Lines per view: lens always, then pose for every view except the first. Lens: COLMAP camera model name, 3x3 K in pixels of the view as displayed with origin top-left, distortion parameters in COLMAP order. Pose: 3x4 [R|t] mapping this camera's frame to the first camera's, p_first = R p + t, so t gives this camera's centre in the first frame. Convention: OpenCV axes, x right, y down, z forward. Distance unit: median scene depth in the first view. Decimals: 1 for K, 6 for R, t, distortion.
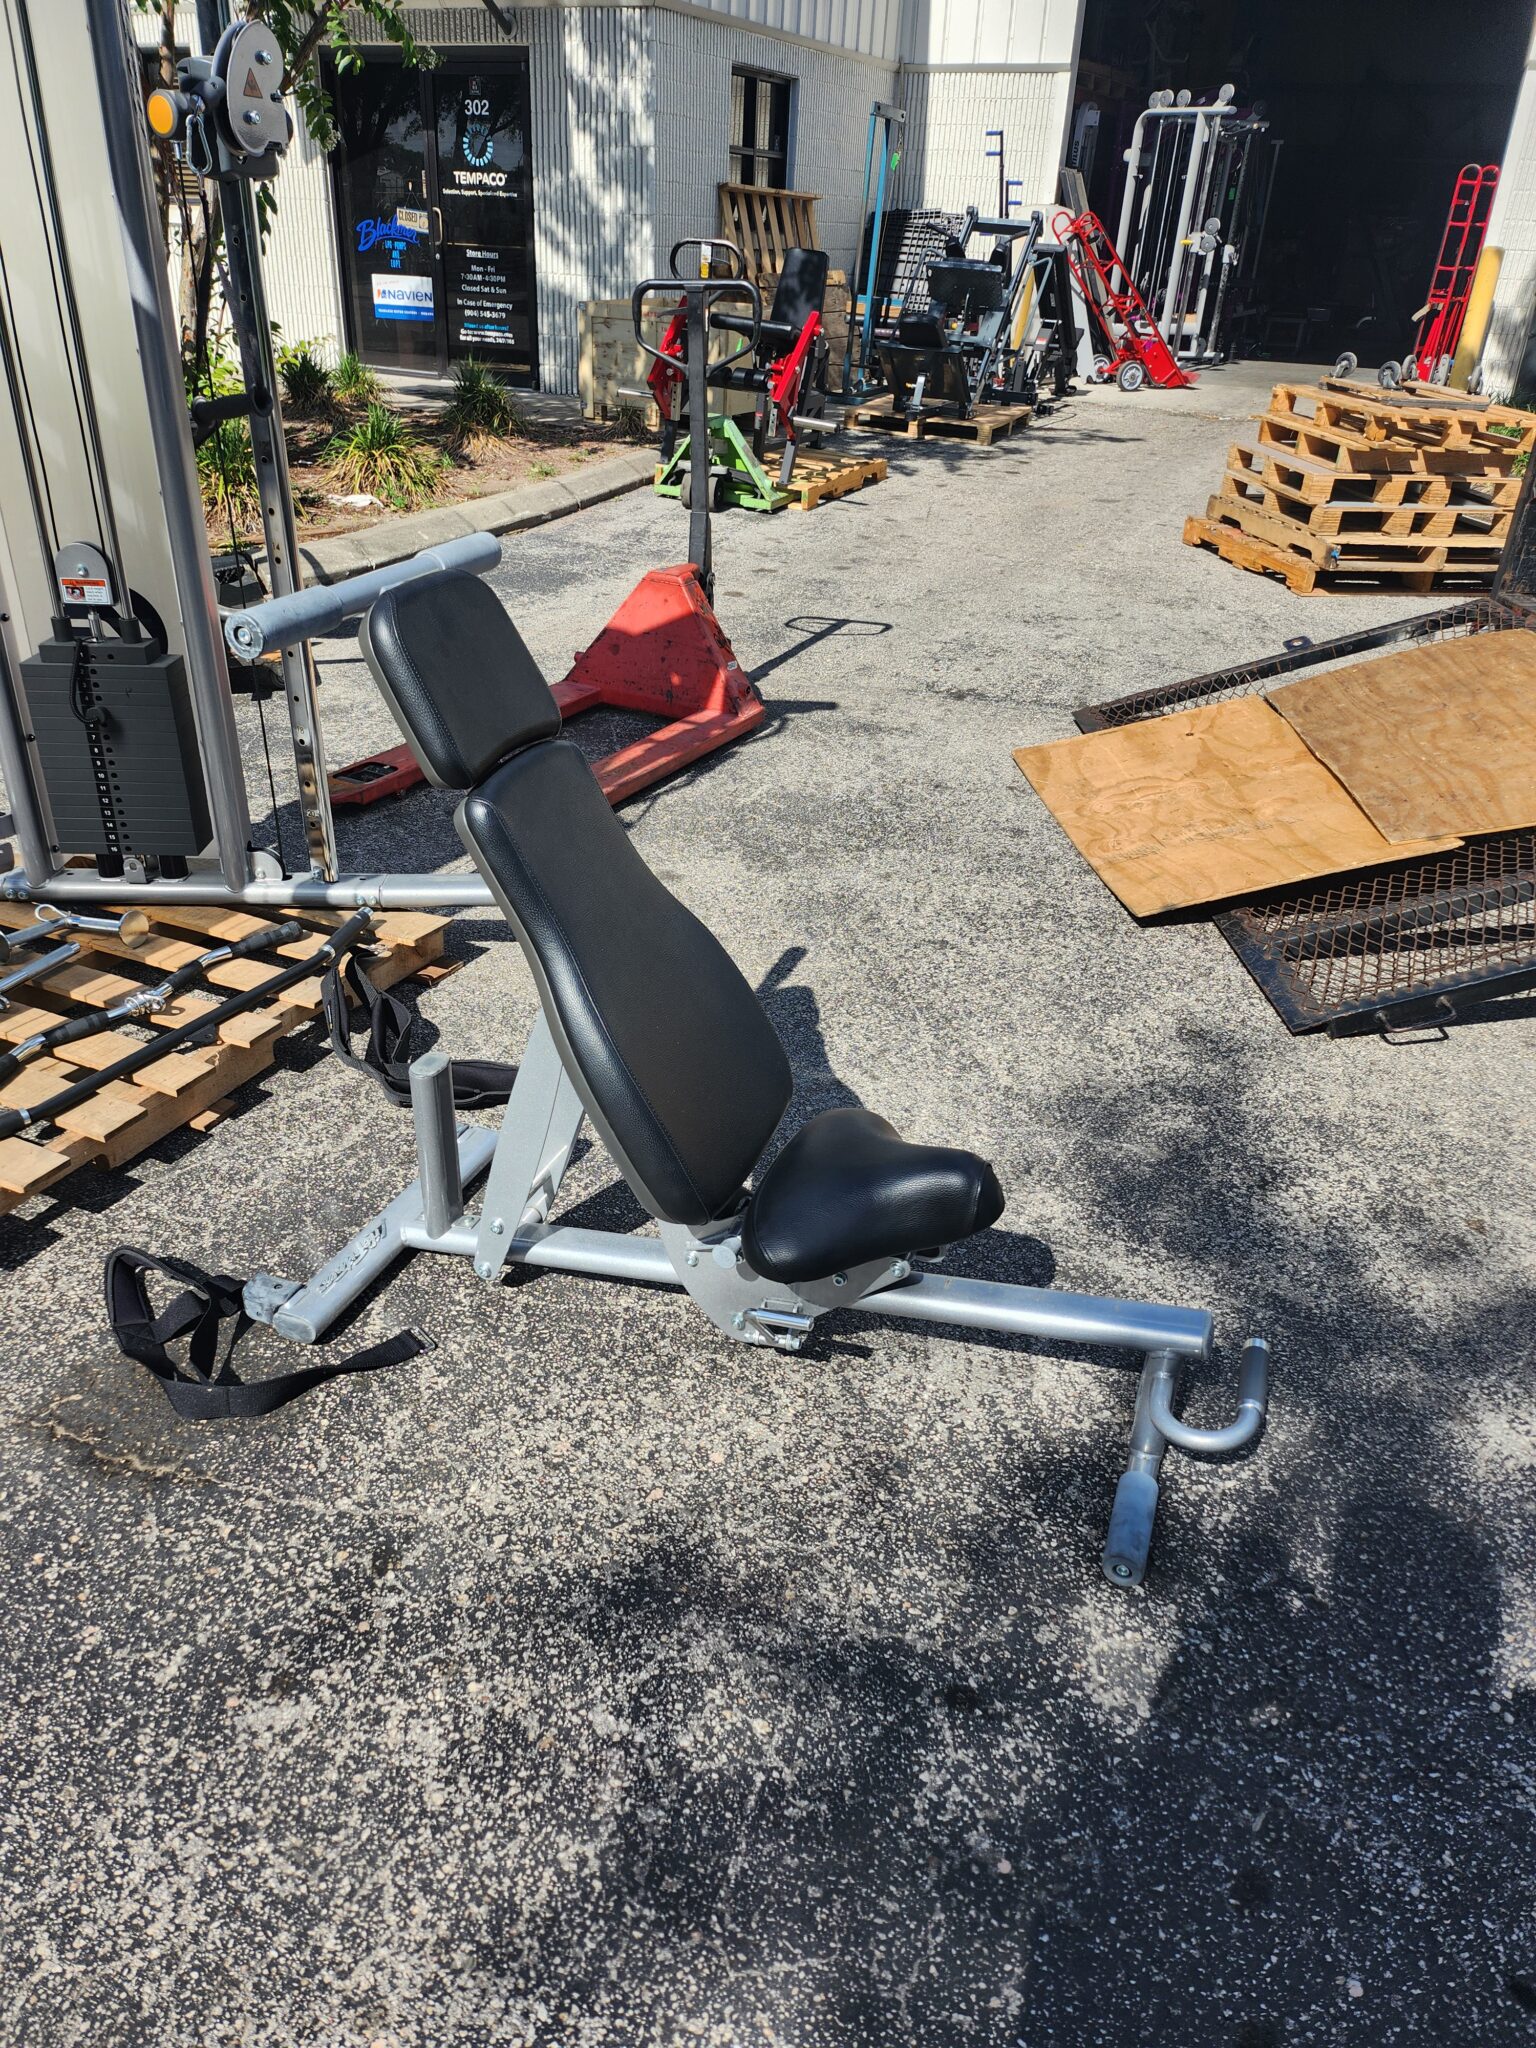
lens RADIAL K [[1429.4, 0, 734.8], [0, 1429.4, 1032.4], [0, 0, 1]] dist [0.072153, -0.067392]
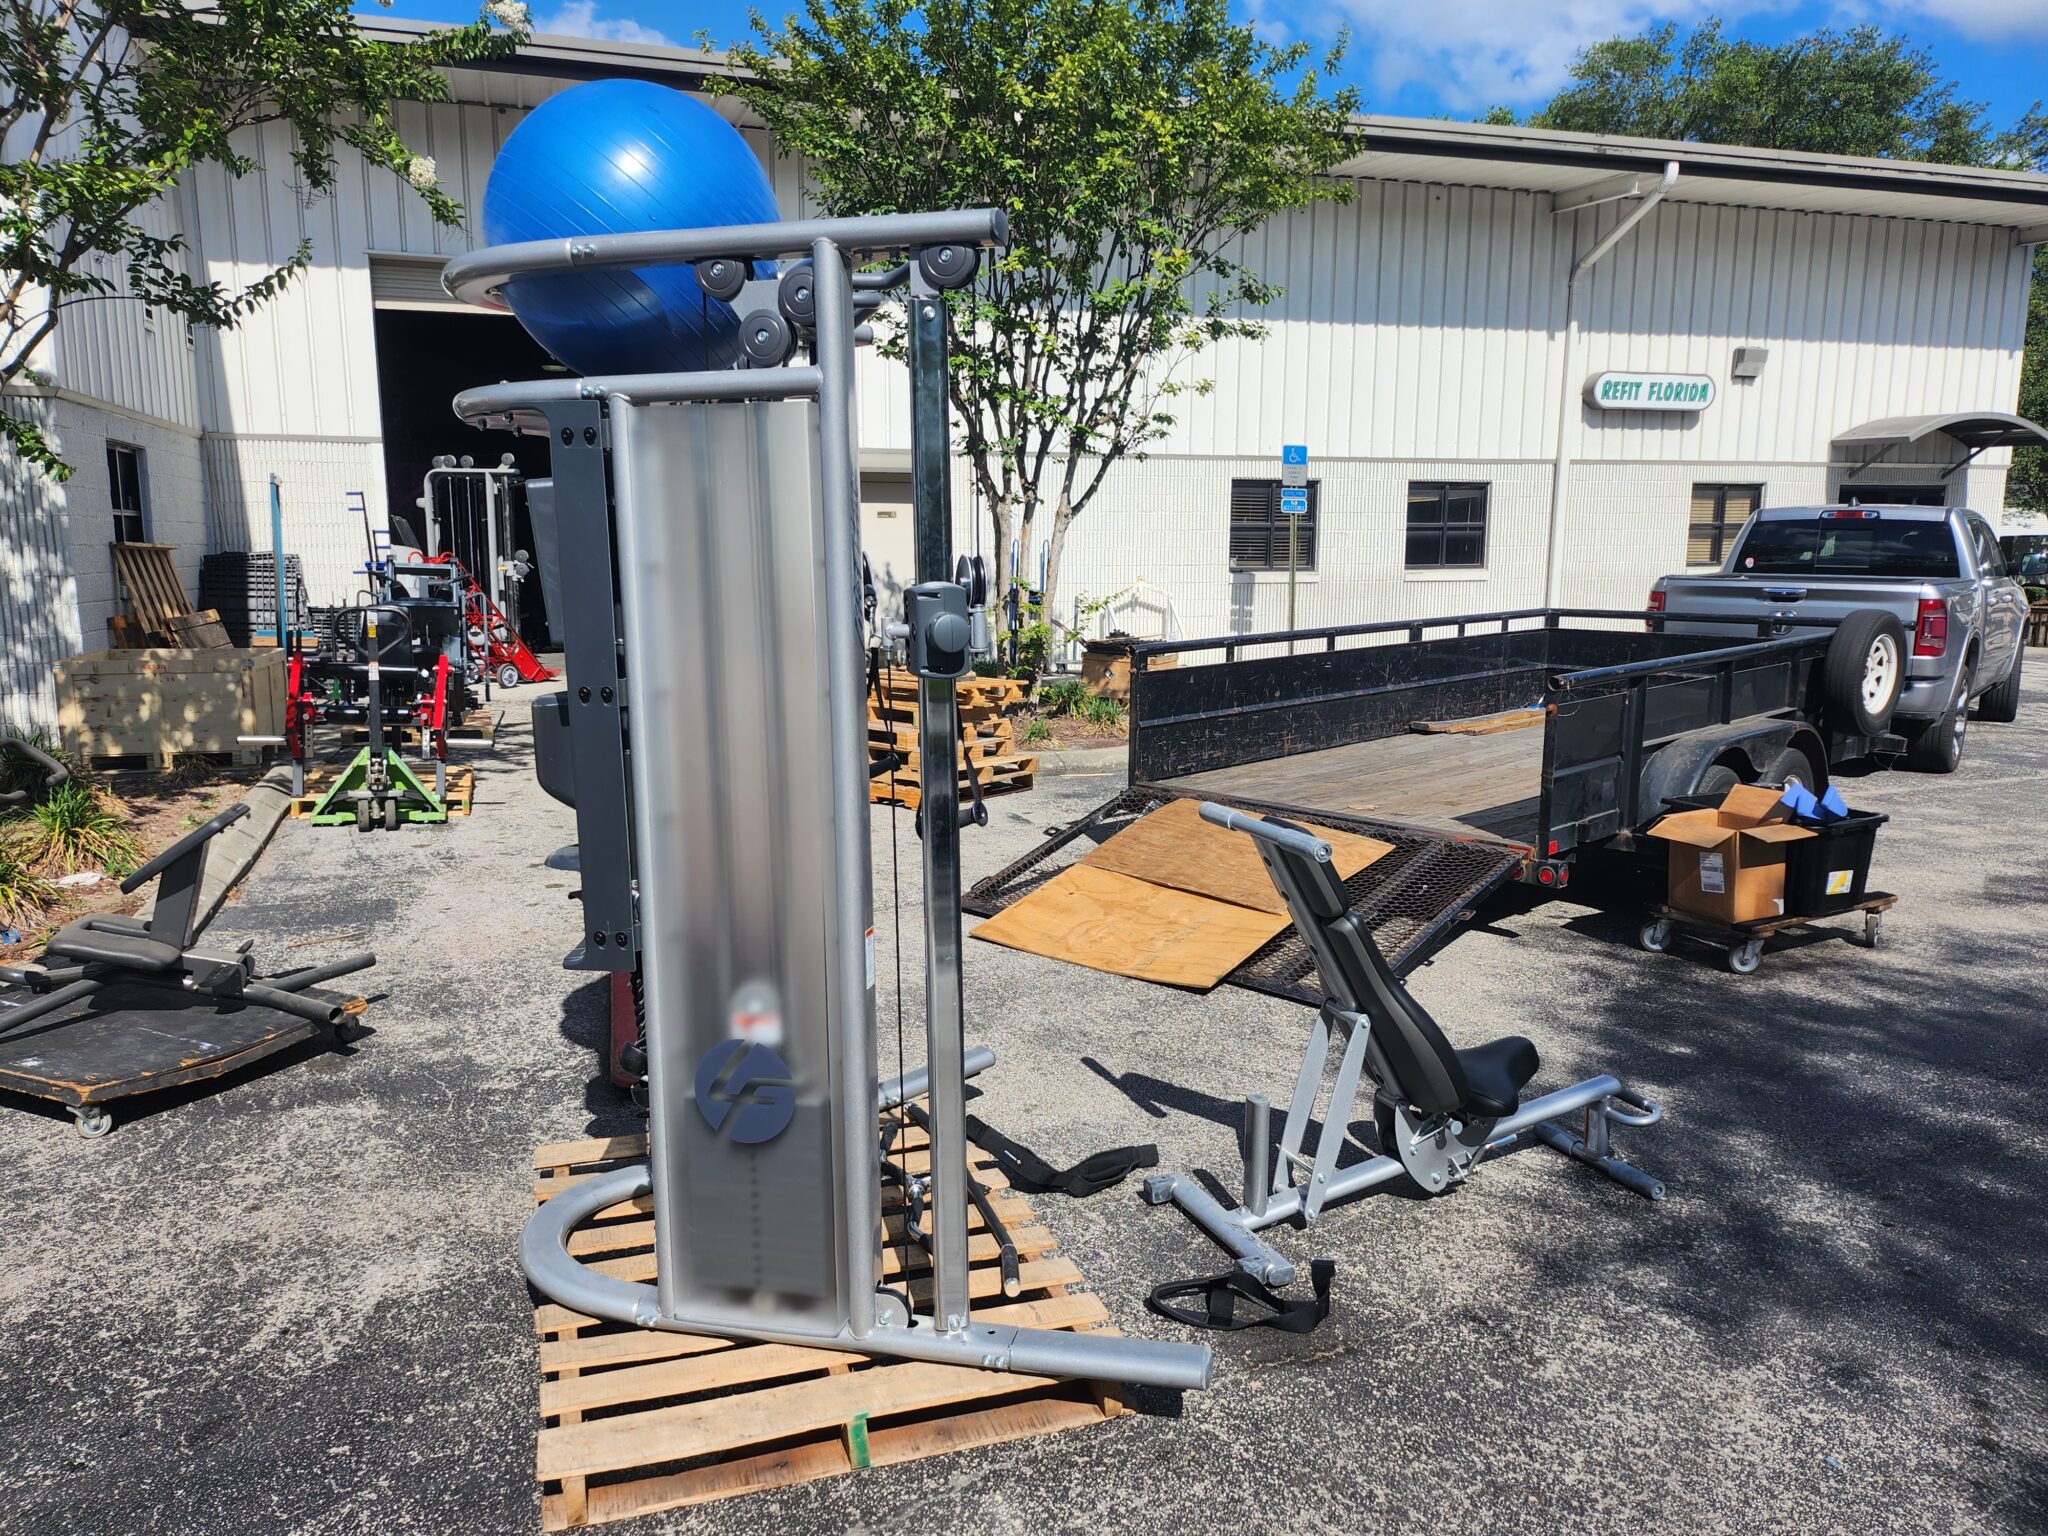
lens RADIAL K [[1491.4, 0, 1024.0], [0, 1491.4, 768.0], [0, 0, 1]] dist [0.077428, -0.082408]
pose [[0.717237, -0.137040, 0.683221, -1.054576], [0.360505, 0.912036, -0.195518, -0.057566], [-0.596328, 0.386537, 0.703549, -0.148113]]
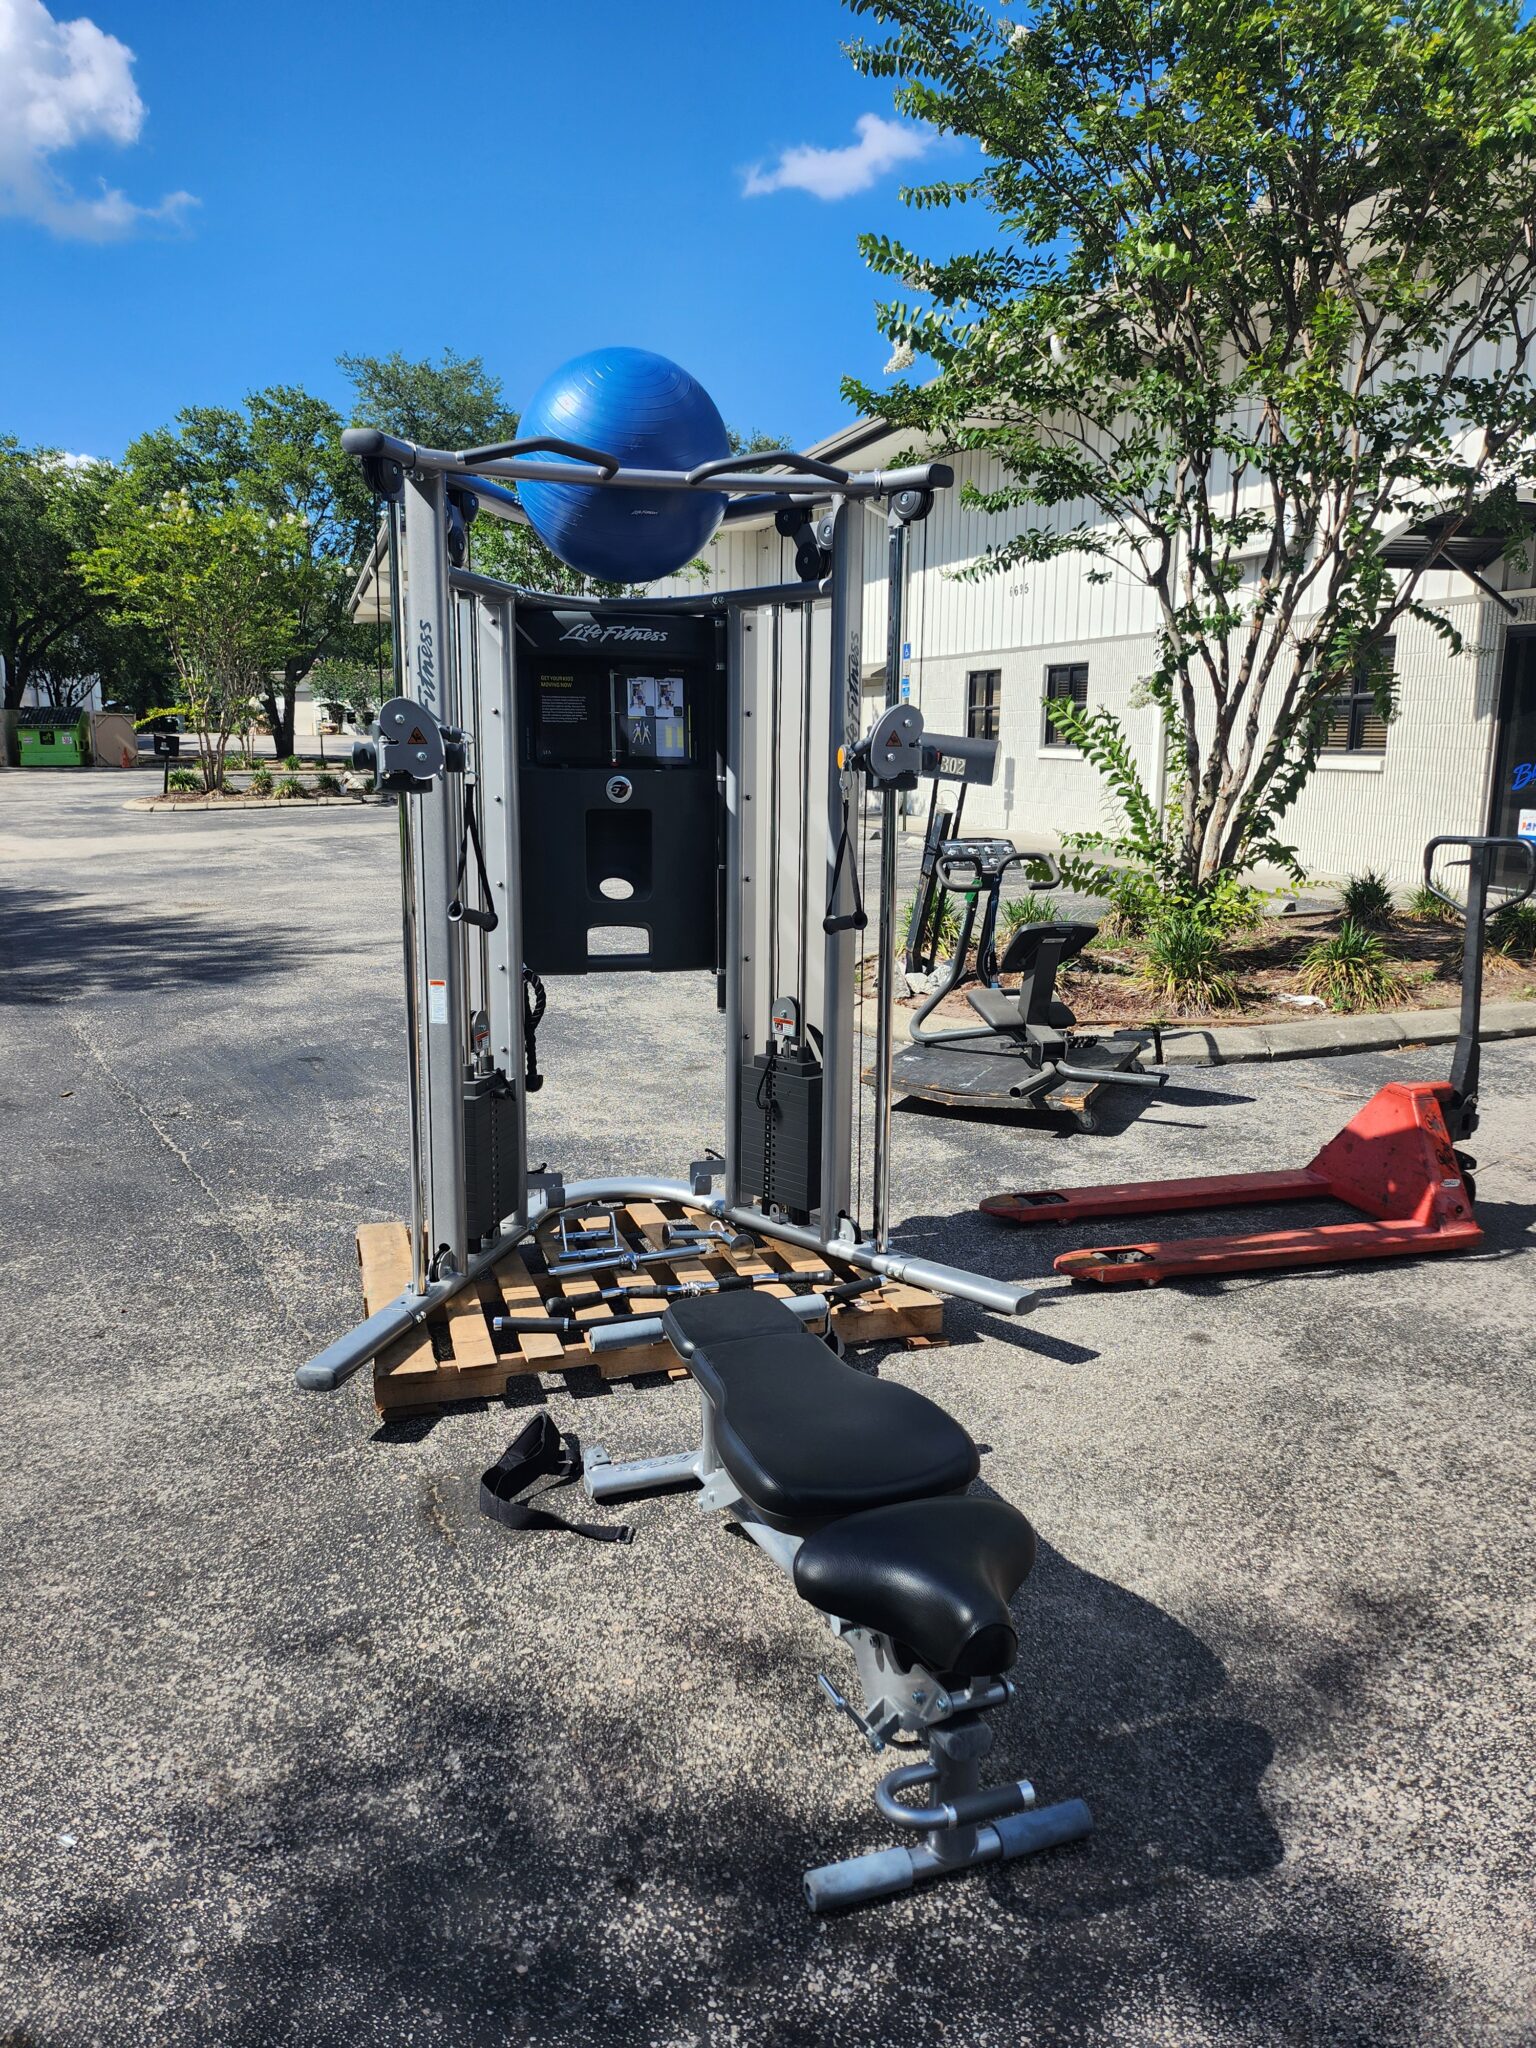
lens RADIAL K [[1441.0, 0, 755.8], [0, 1441.0, 1037.3], [0, 0, 1]] dist [0.066502, -0.062393]
pose [[0.685179, 0.120962, -0.718260, 0.558468], [-0.338443, 0.926068, -0.166897, -0.028406], [0.644969, 0.357444, 0.675461, -0.030813]]
